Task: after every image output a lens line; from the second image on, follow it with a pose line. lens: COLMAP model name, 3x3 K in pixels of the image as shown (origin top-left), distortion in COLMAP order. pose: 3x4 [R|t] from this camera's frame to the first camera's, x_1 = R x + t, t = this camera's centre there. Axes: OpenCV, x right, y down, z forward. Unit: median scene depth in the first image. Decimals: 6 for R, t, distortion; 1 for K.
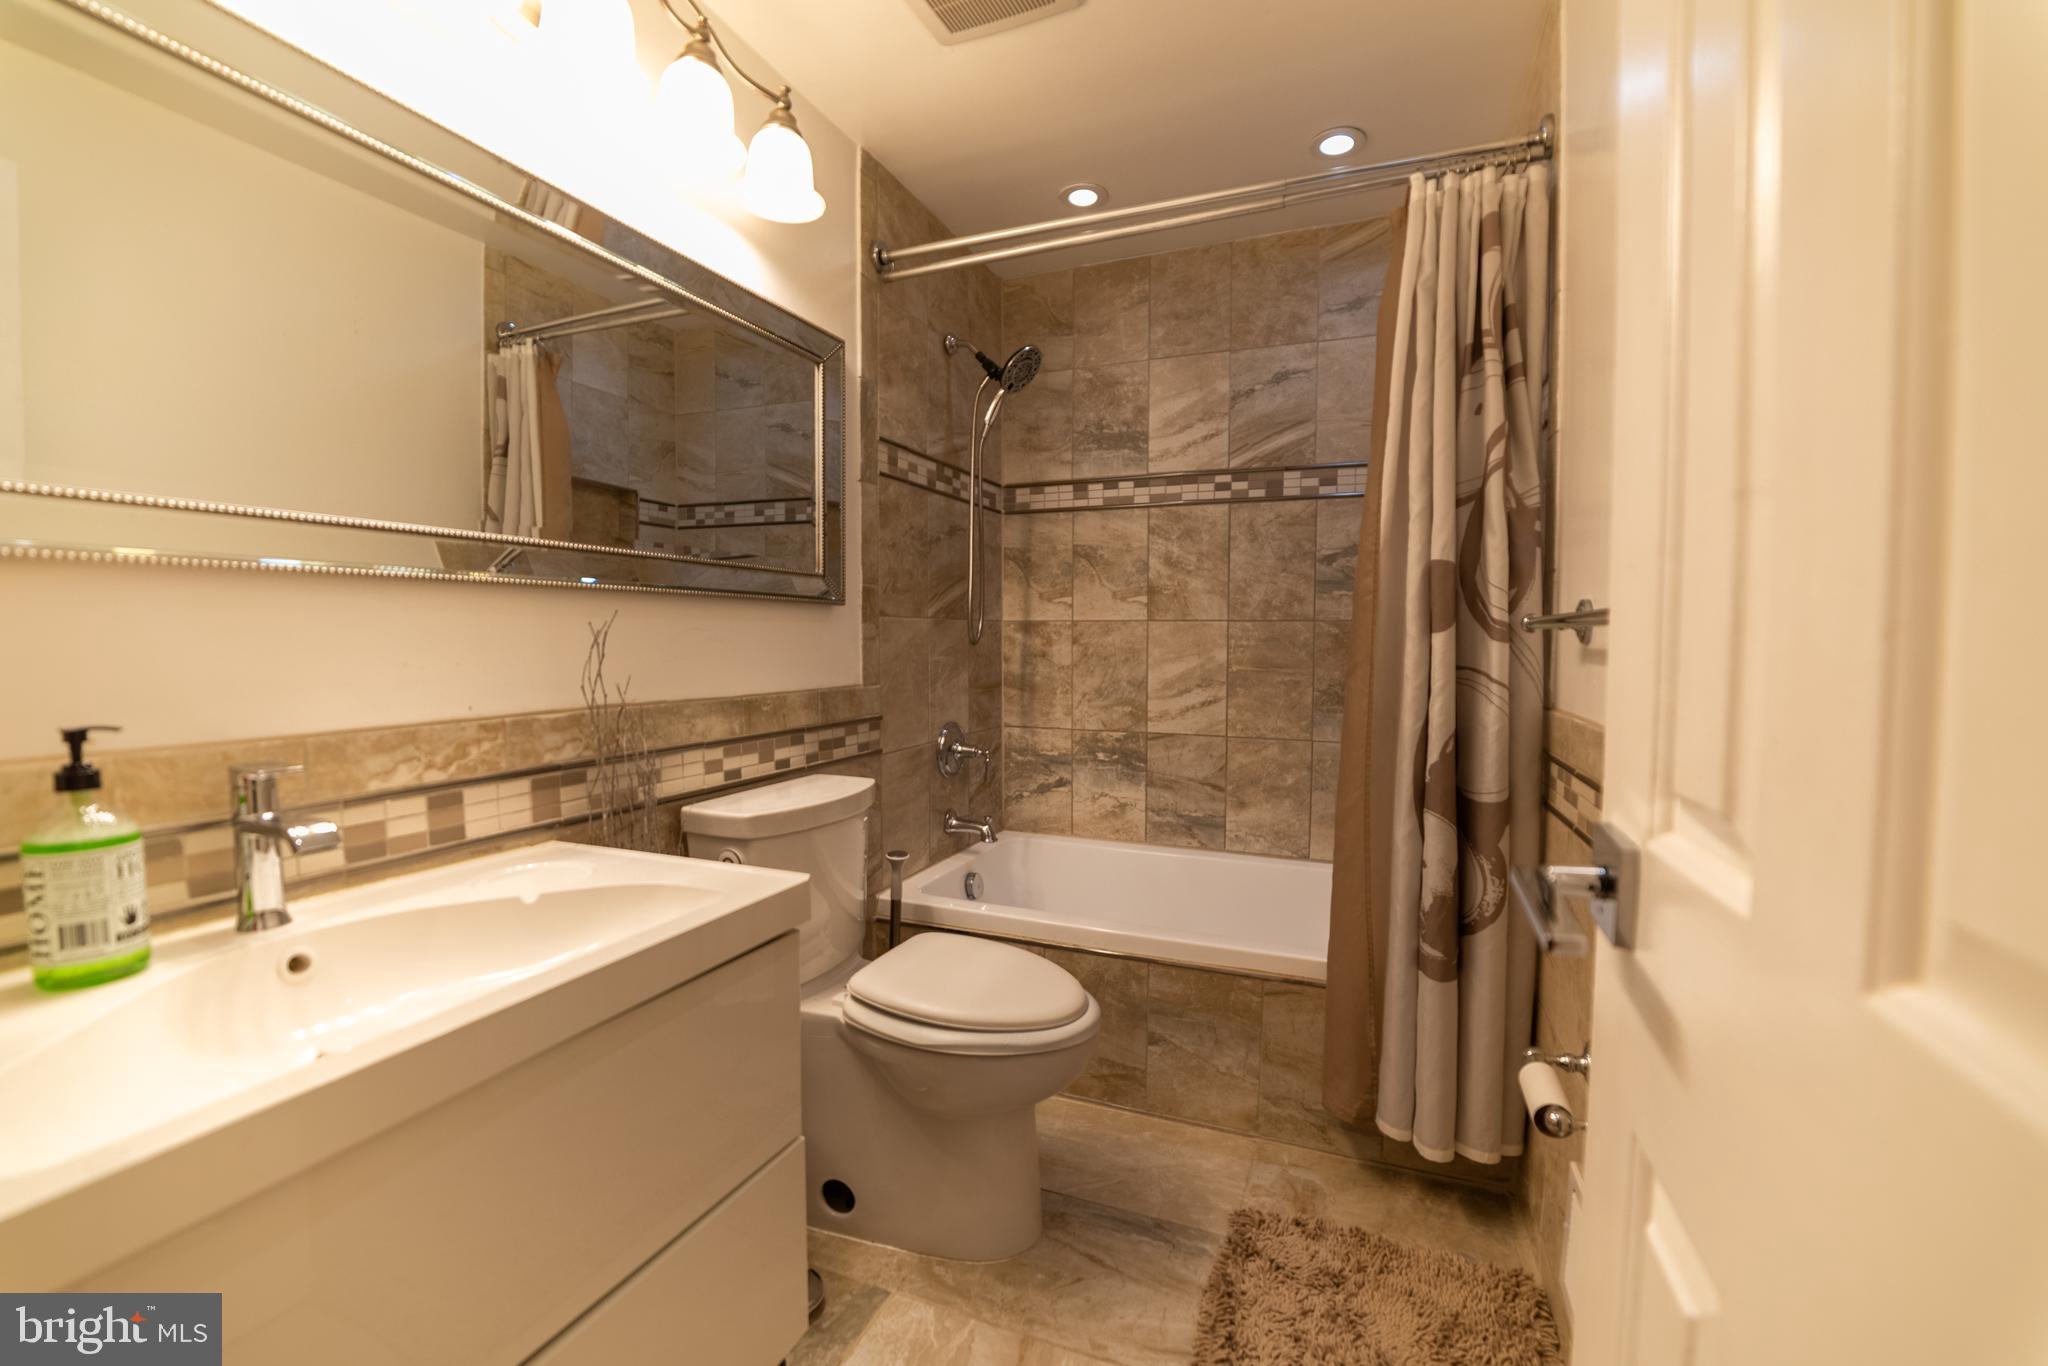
lens RADIAL K [[846.3, 0, 1028.0], [0, 846.3, 688.6], [0, 0, 1]] dist [-0.044033, 0.010643]
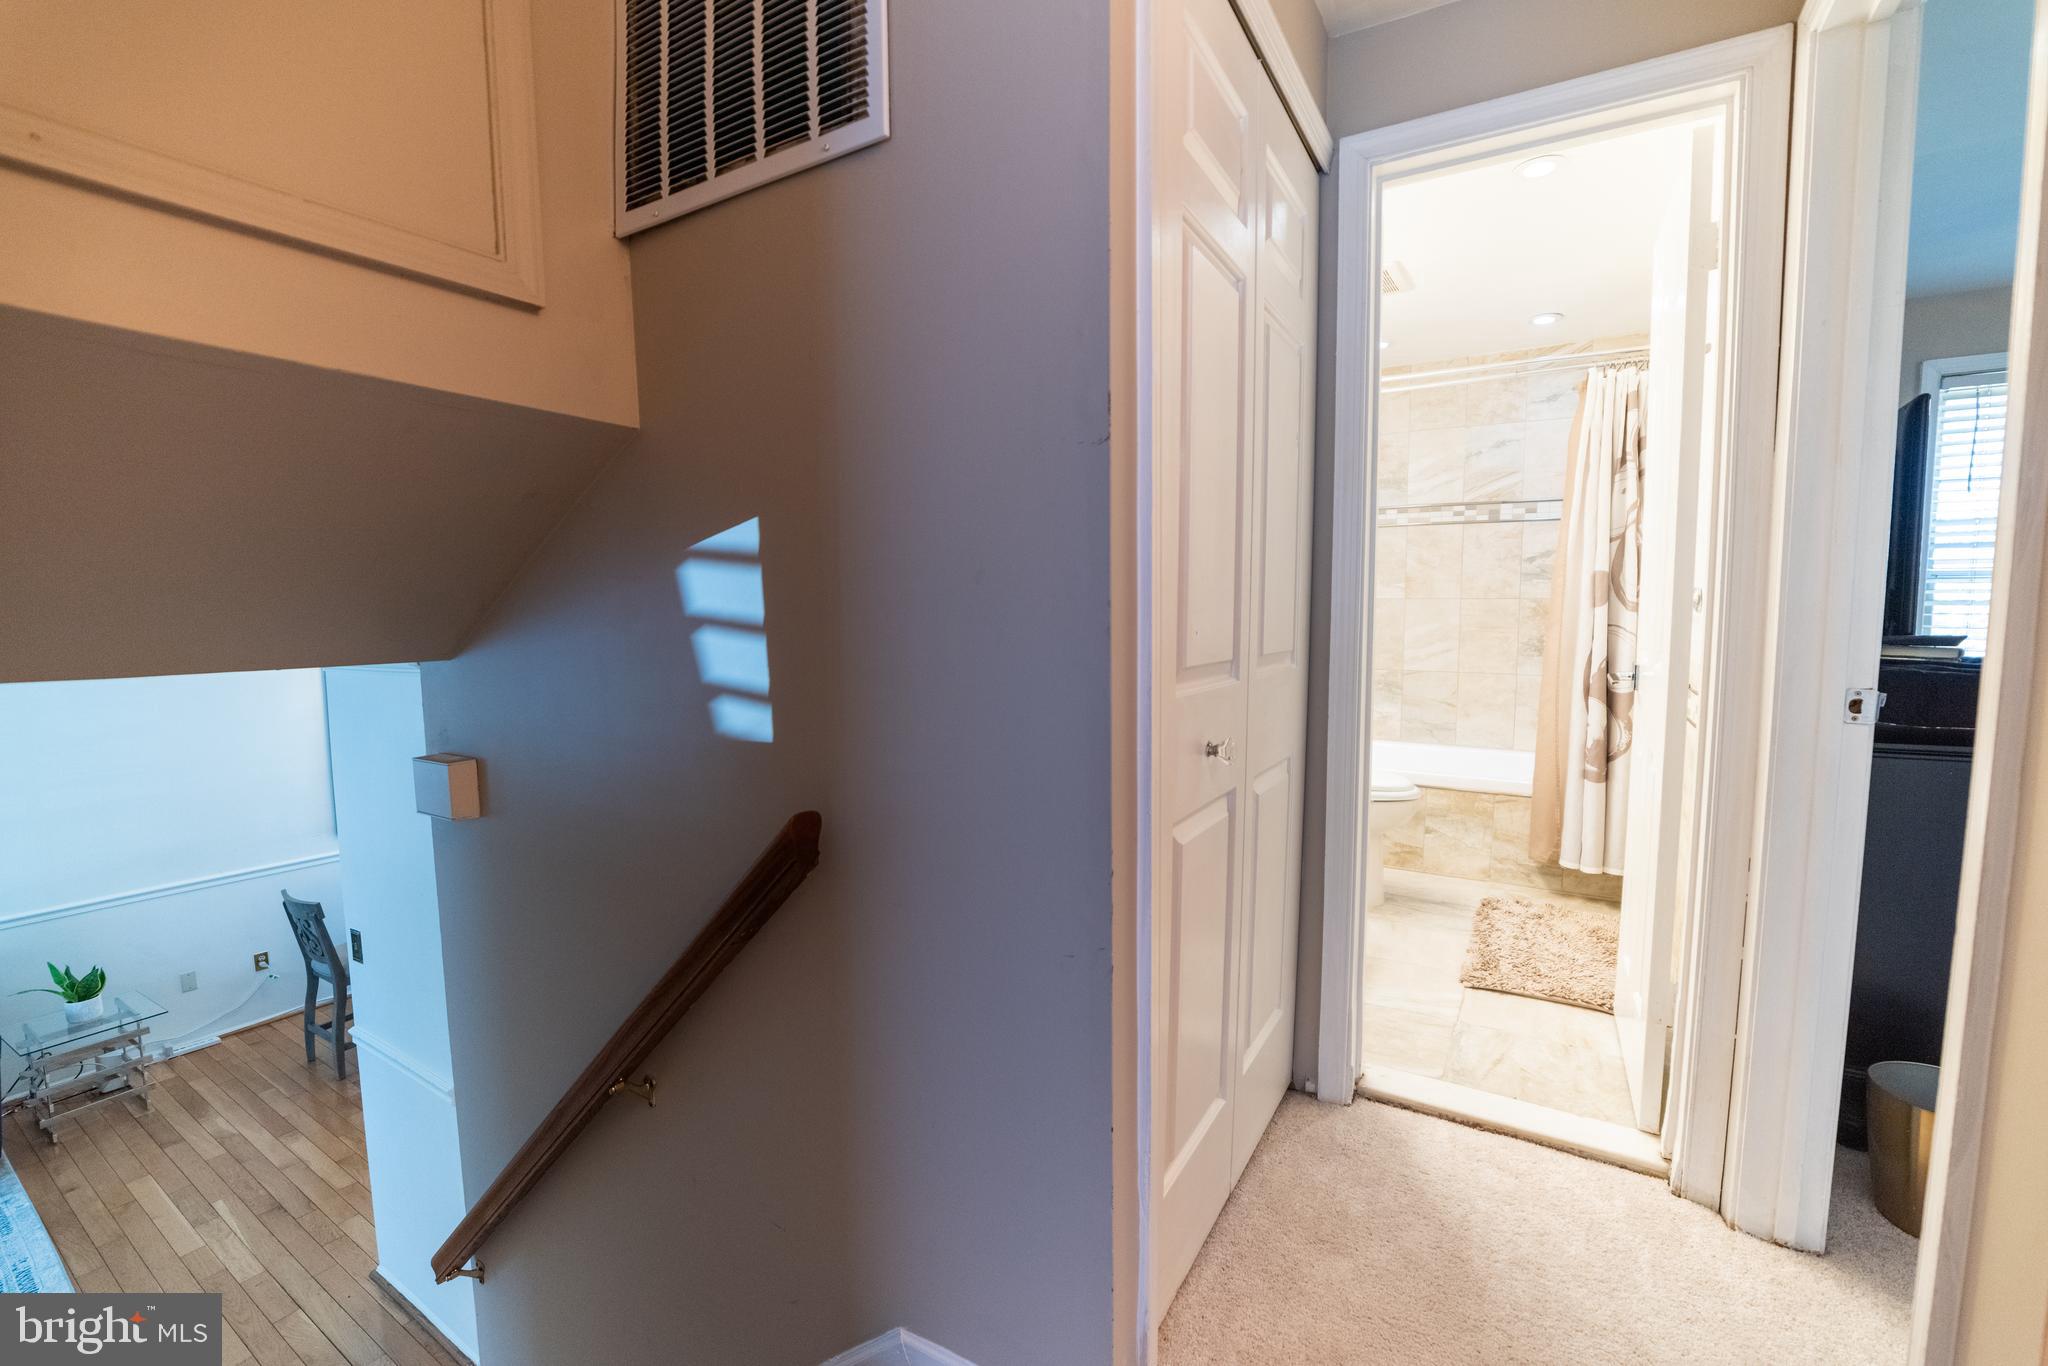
lens RADIAL K [[846.3, 0, 1028.0], [0, 846.3, 688.6], [0, 0, 1]] dist [-0.044033, 0.010643]
pose [[0.986050, 0.006518, -0.166324, -0.435376], [-0.000793, 0.999406, 0.034464, 0.049895], [0.166449, -0.033851, 0.985469, -0.992177]]
